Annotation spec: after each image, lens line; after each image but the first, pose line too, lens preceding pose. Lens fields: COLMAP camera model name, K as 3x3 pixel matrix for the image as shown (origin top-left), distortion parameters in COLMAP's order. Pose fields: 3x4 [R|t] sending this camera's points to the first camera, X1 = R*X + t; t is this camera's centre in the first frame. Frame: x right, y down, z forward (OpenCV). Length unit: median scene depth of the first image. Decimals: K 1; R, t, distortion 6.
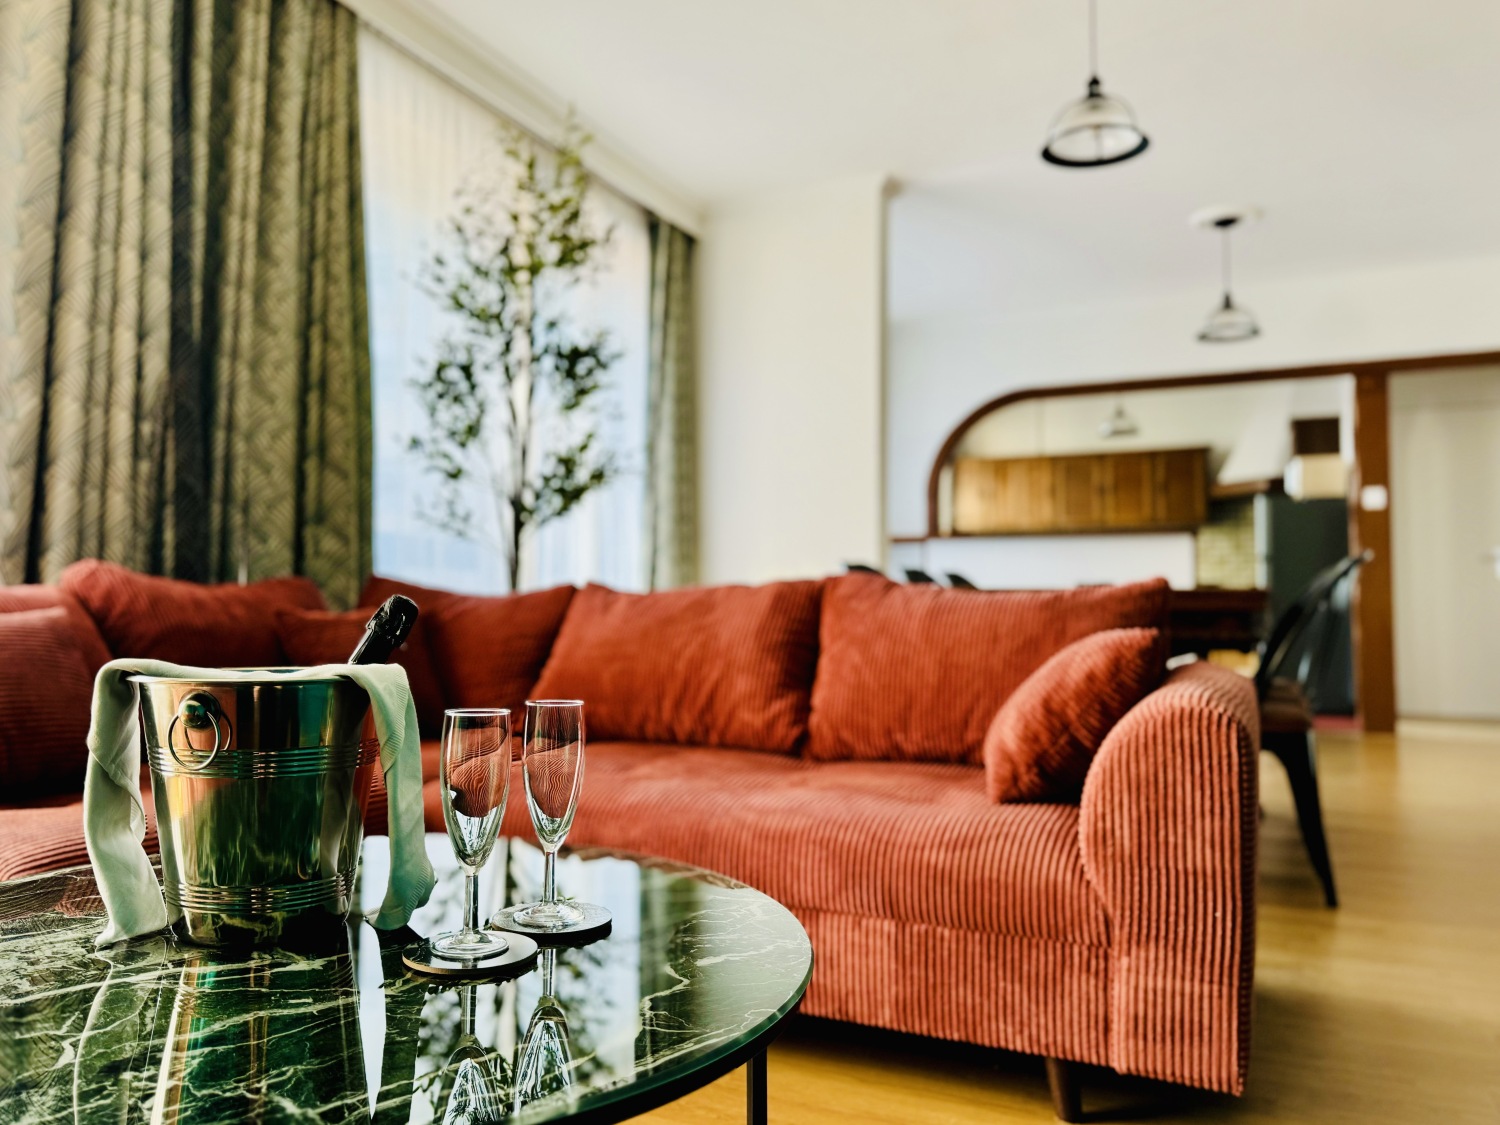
lens RADIAL K [[1138.8, 0, 700.6], [0, 1138.8, 554.4], [0, 0, 1]] dist [0.028552, -0.026851]
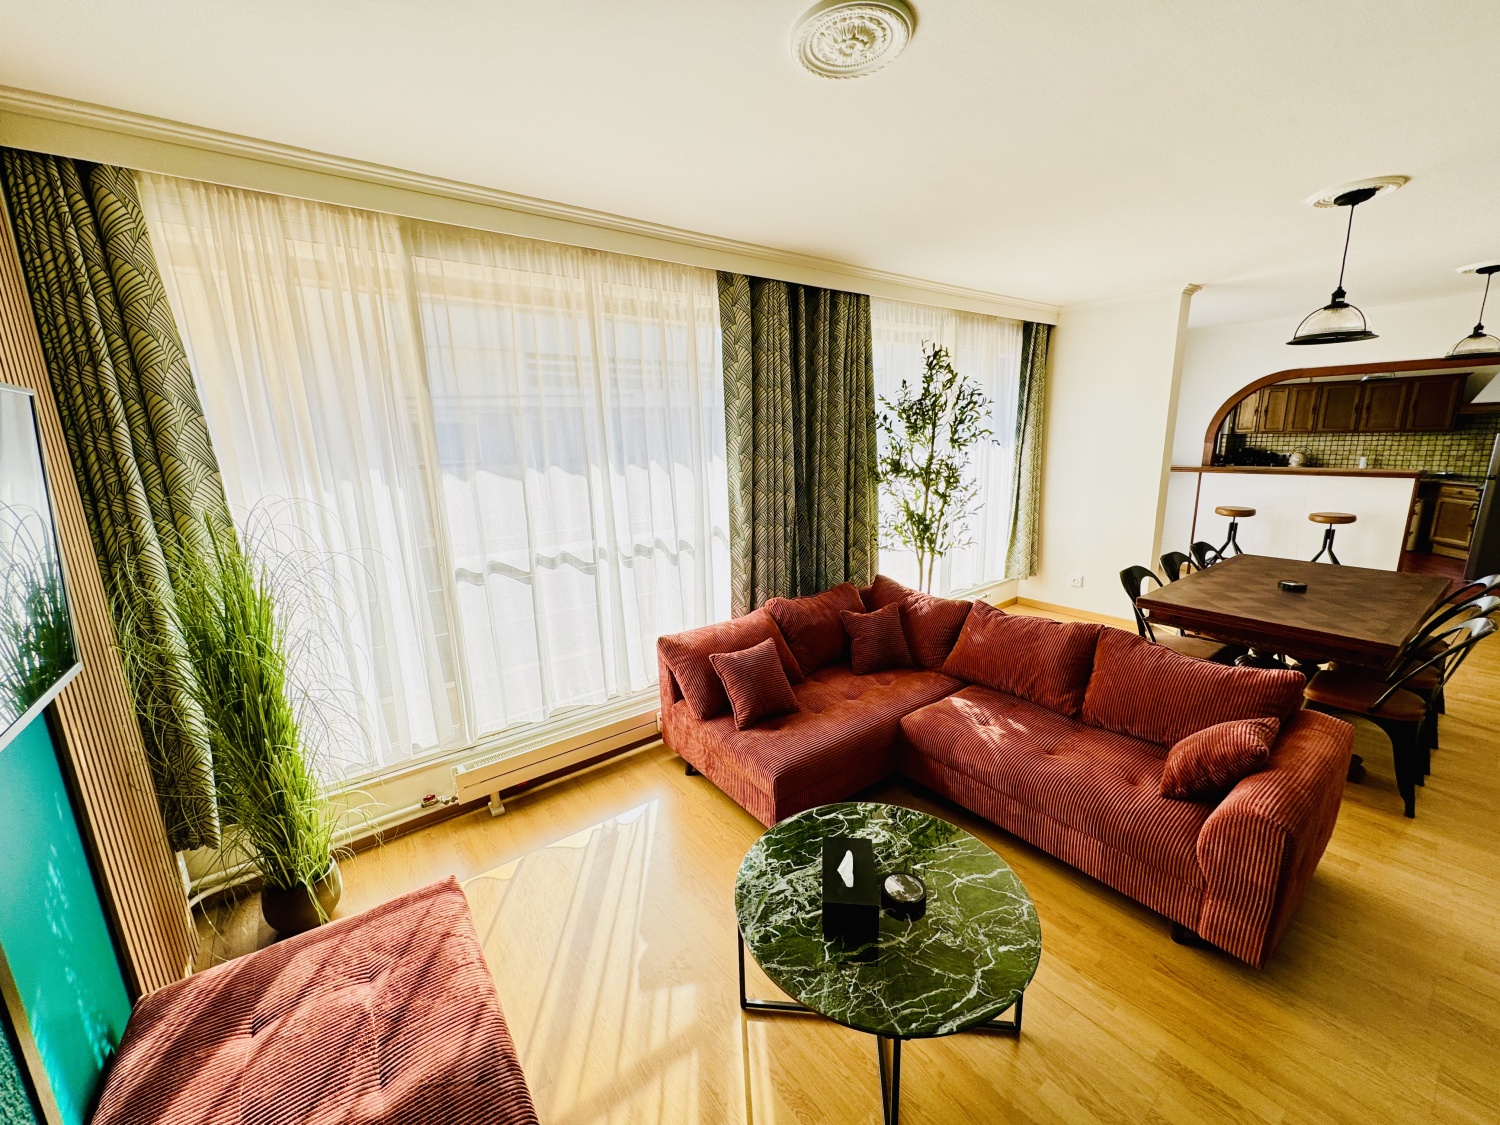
lens RADIAL K [[601.7, 0, 764.7], [0, 601.7, 559.4], [0, 0, 1]] dist [-0.001038, 0.000343]
pose [[0.902612, 0.062475, -0.425898, 0.019250], [0.053468, 0.965477, 0.254941, -0.384622], [0.427122, -0.252885, 0.868111, -0.151621]]
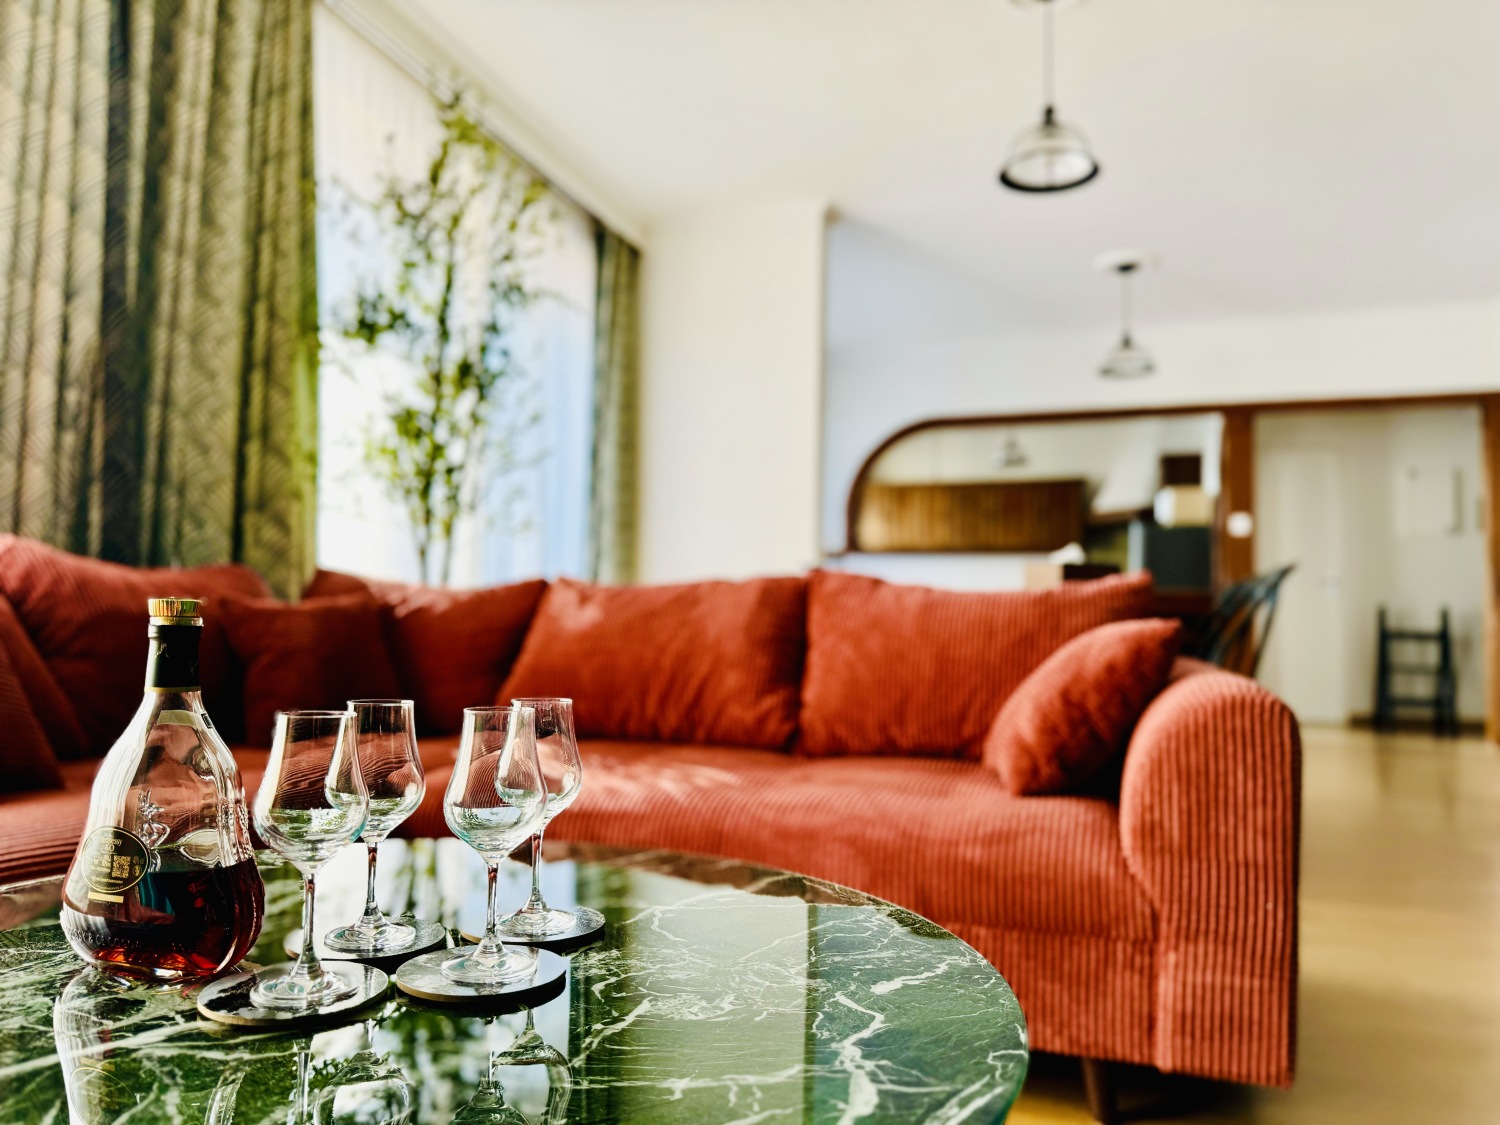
lens RADIAL K [[1060.3, 0, 750.9], [0, 1060.3, 569.7], [0, 0, 1]] dist [0.012868, -0.009229]
pose [[0.990149, 0.019092, 0.138710, -0.065889], [-0.018522, 0.999814, -0.005393, 0.022383], [-0.138787, 0.002771, 0.990318, 0.089946]]
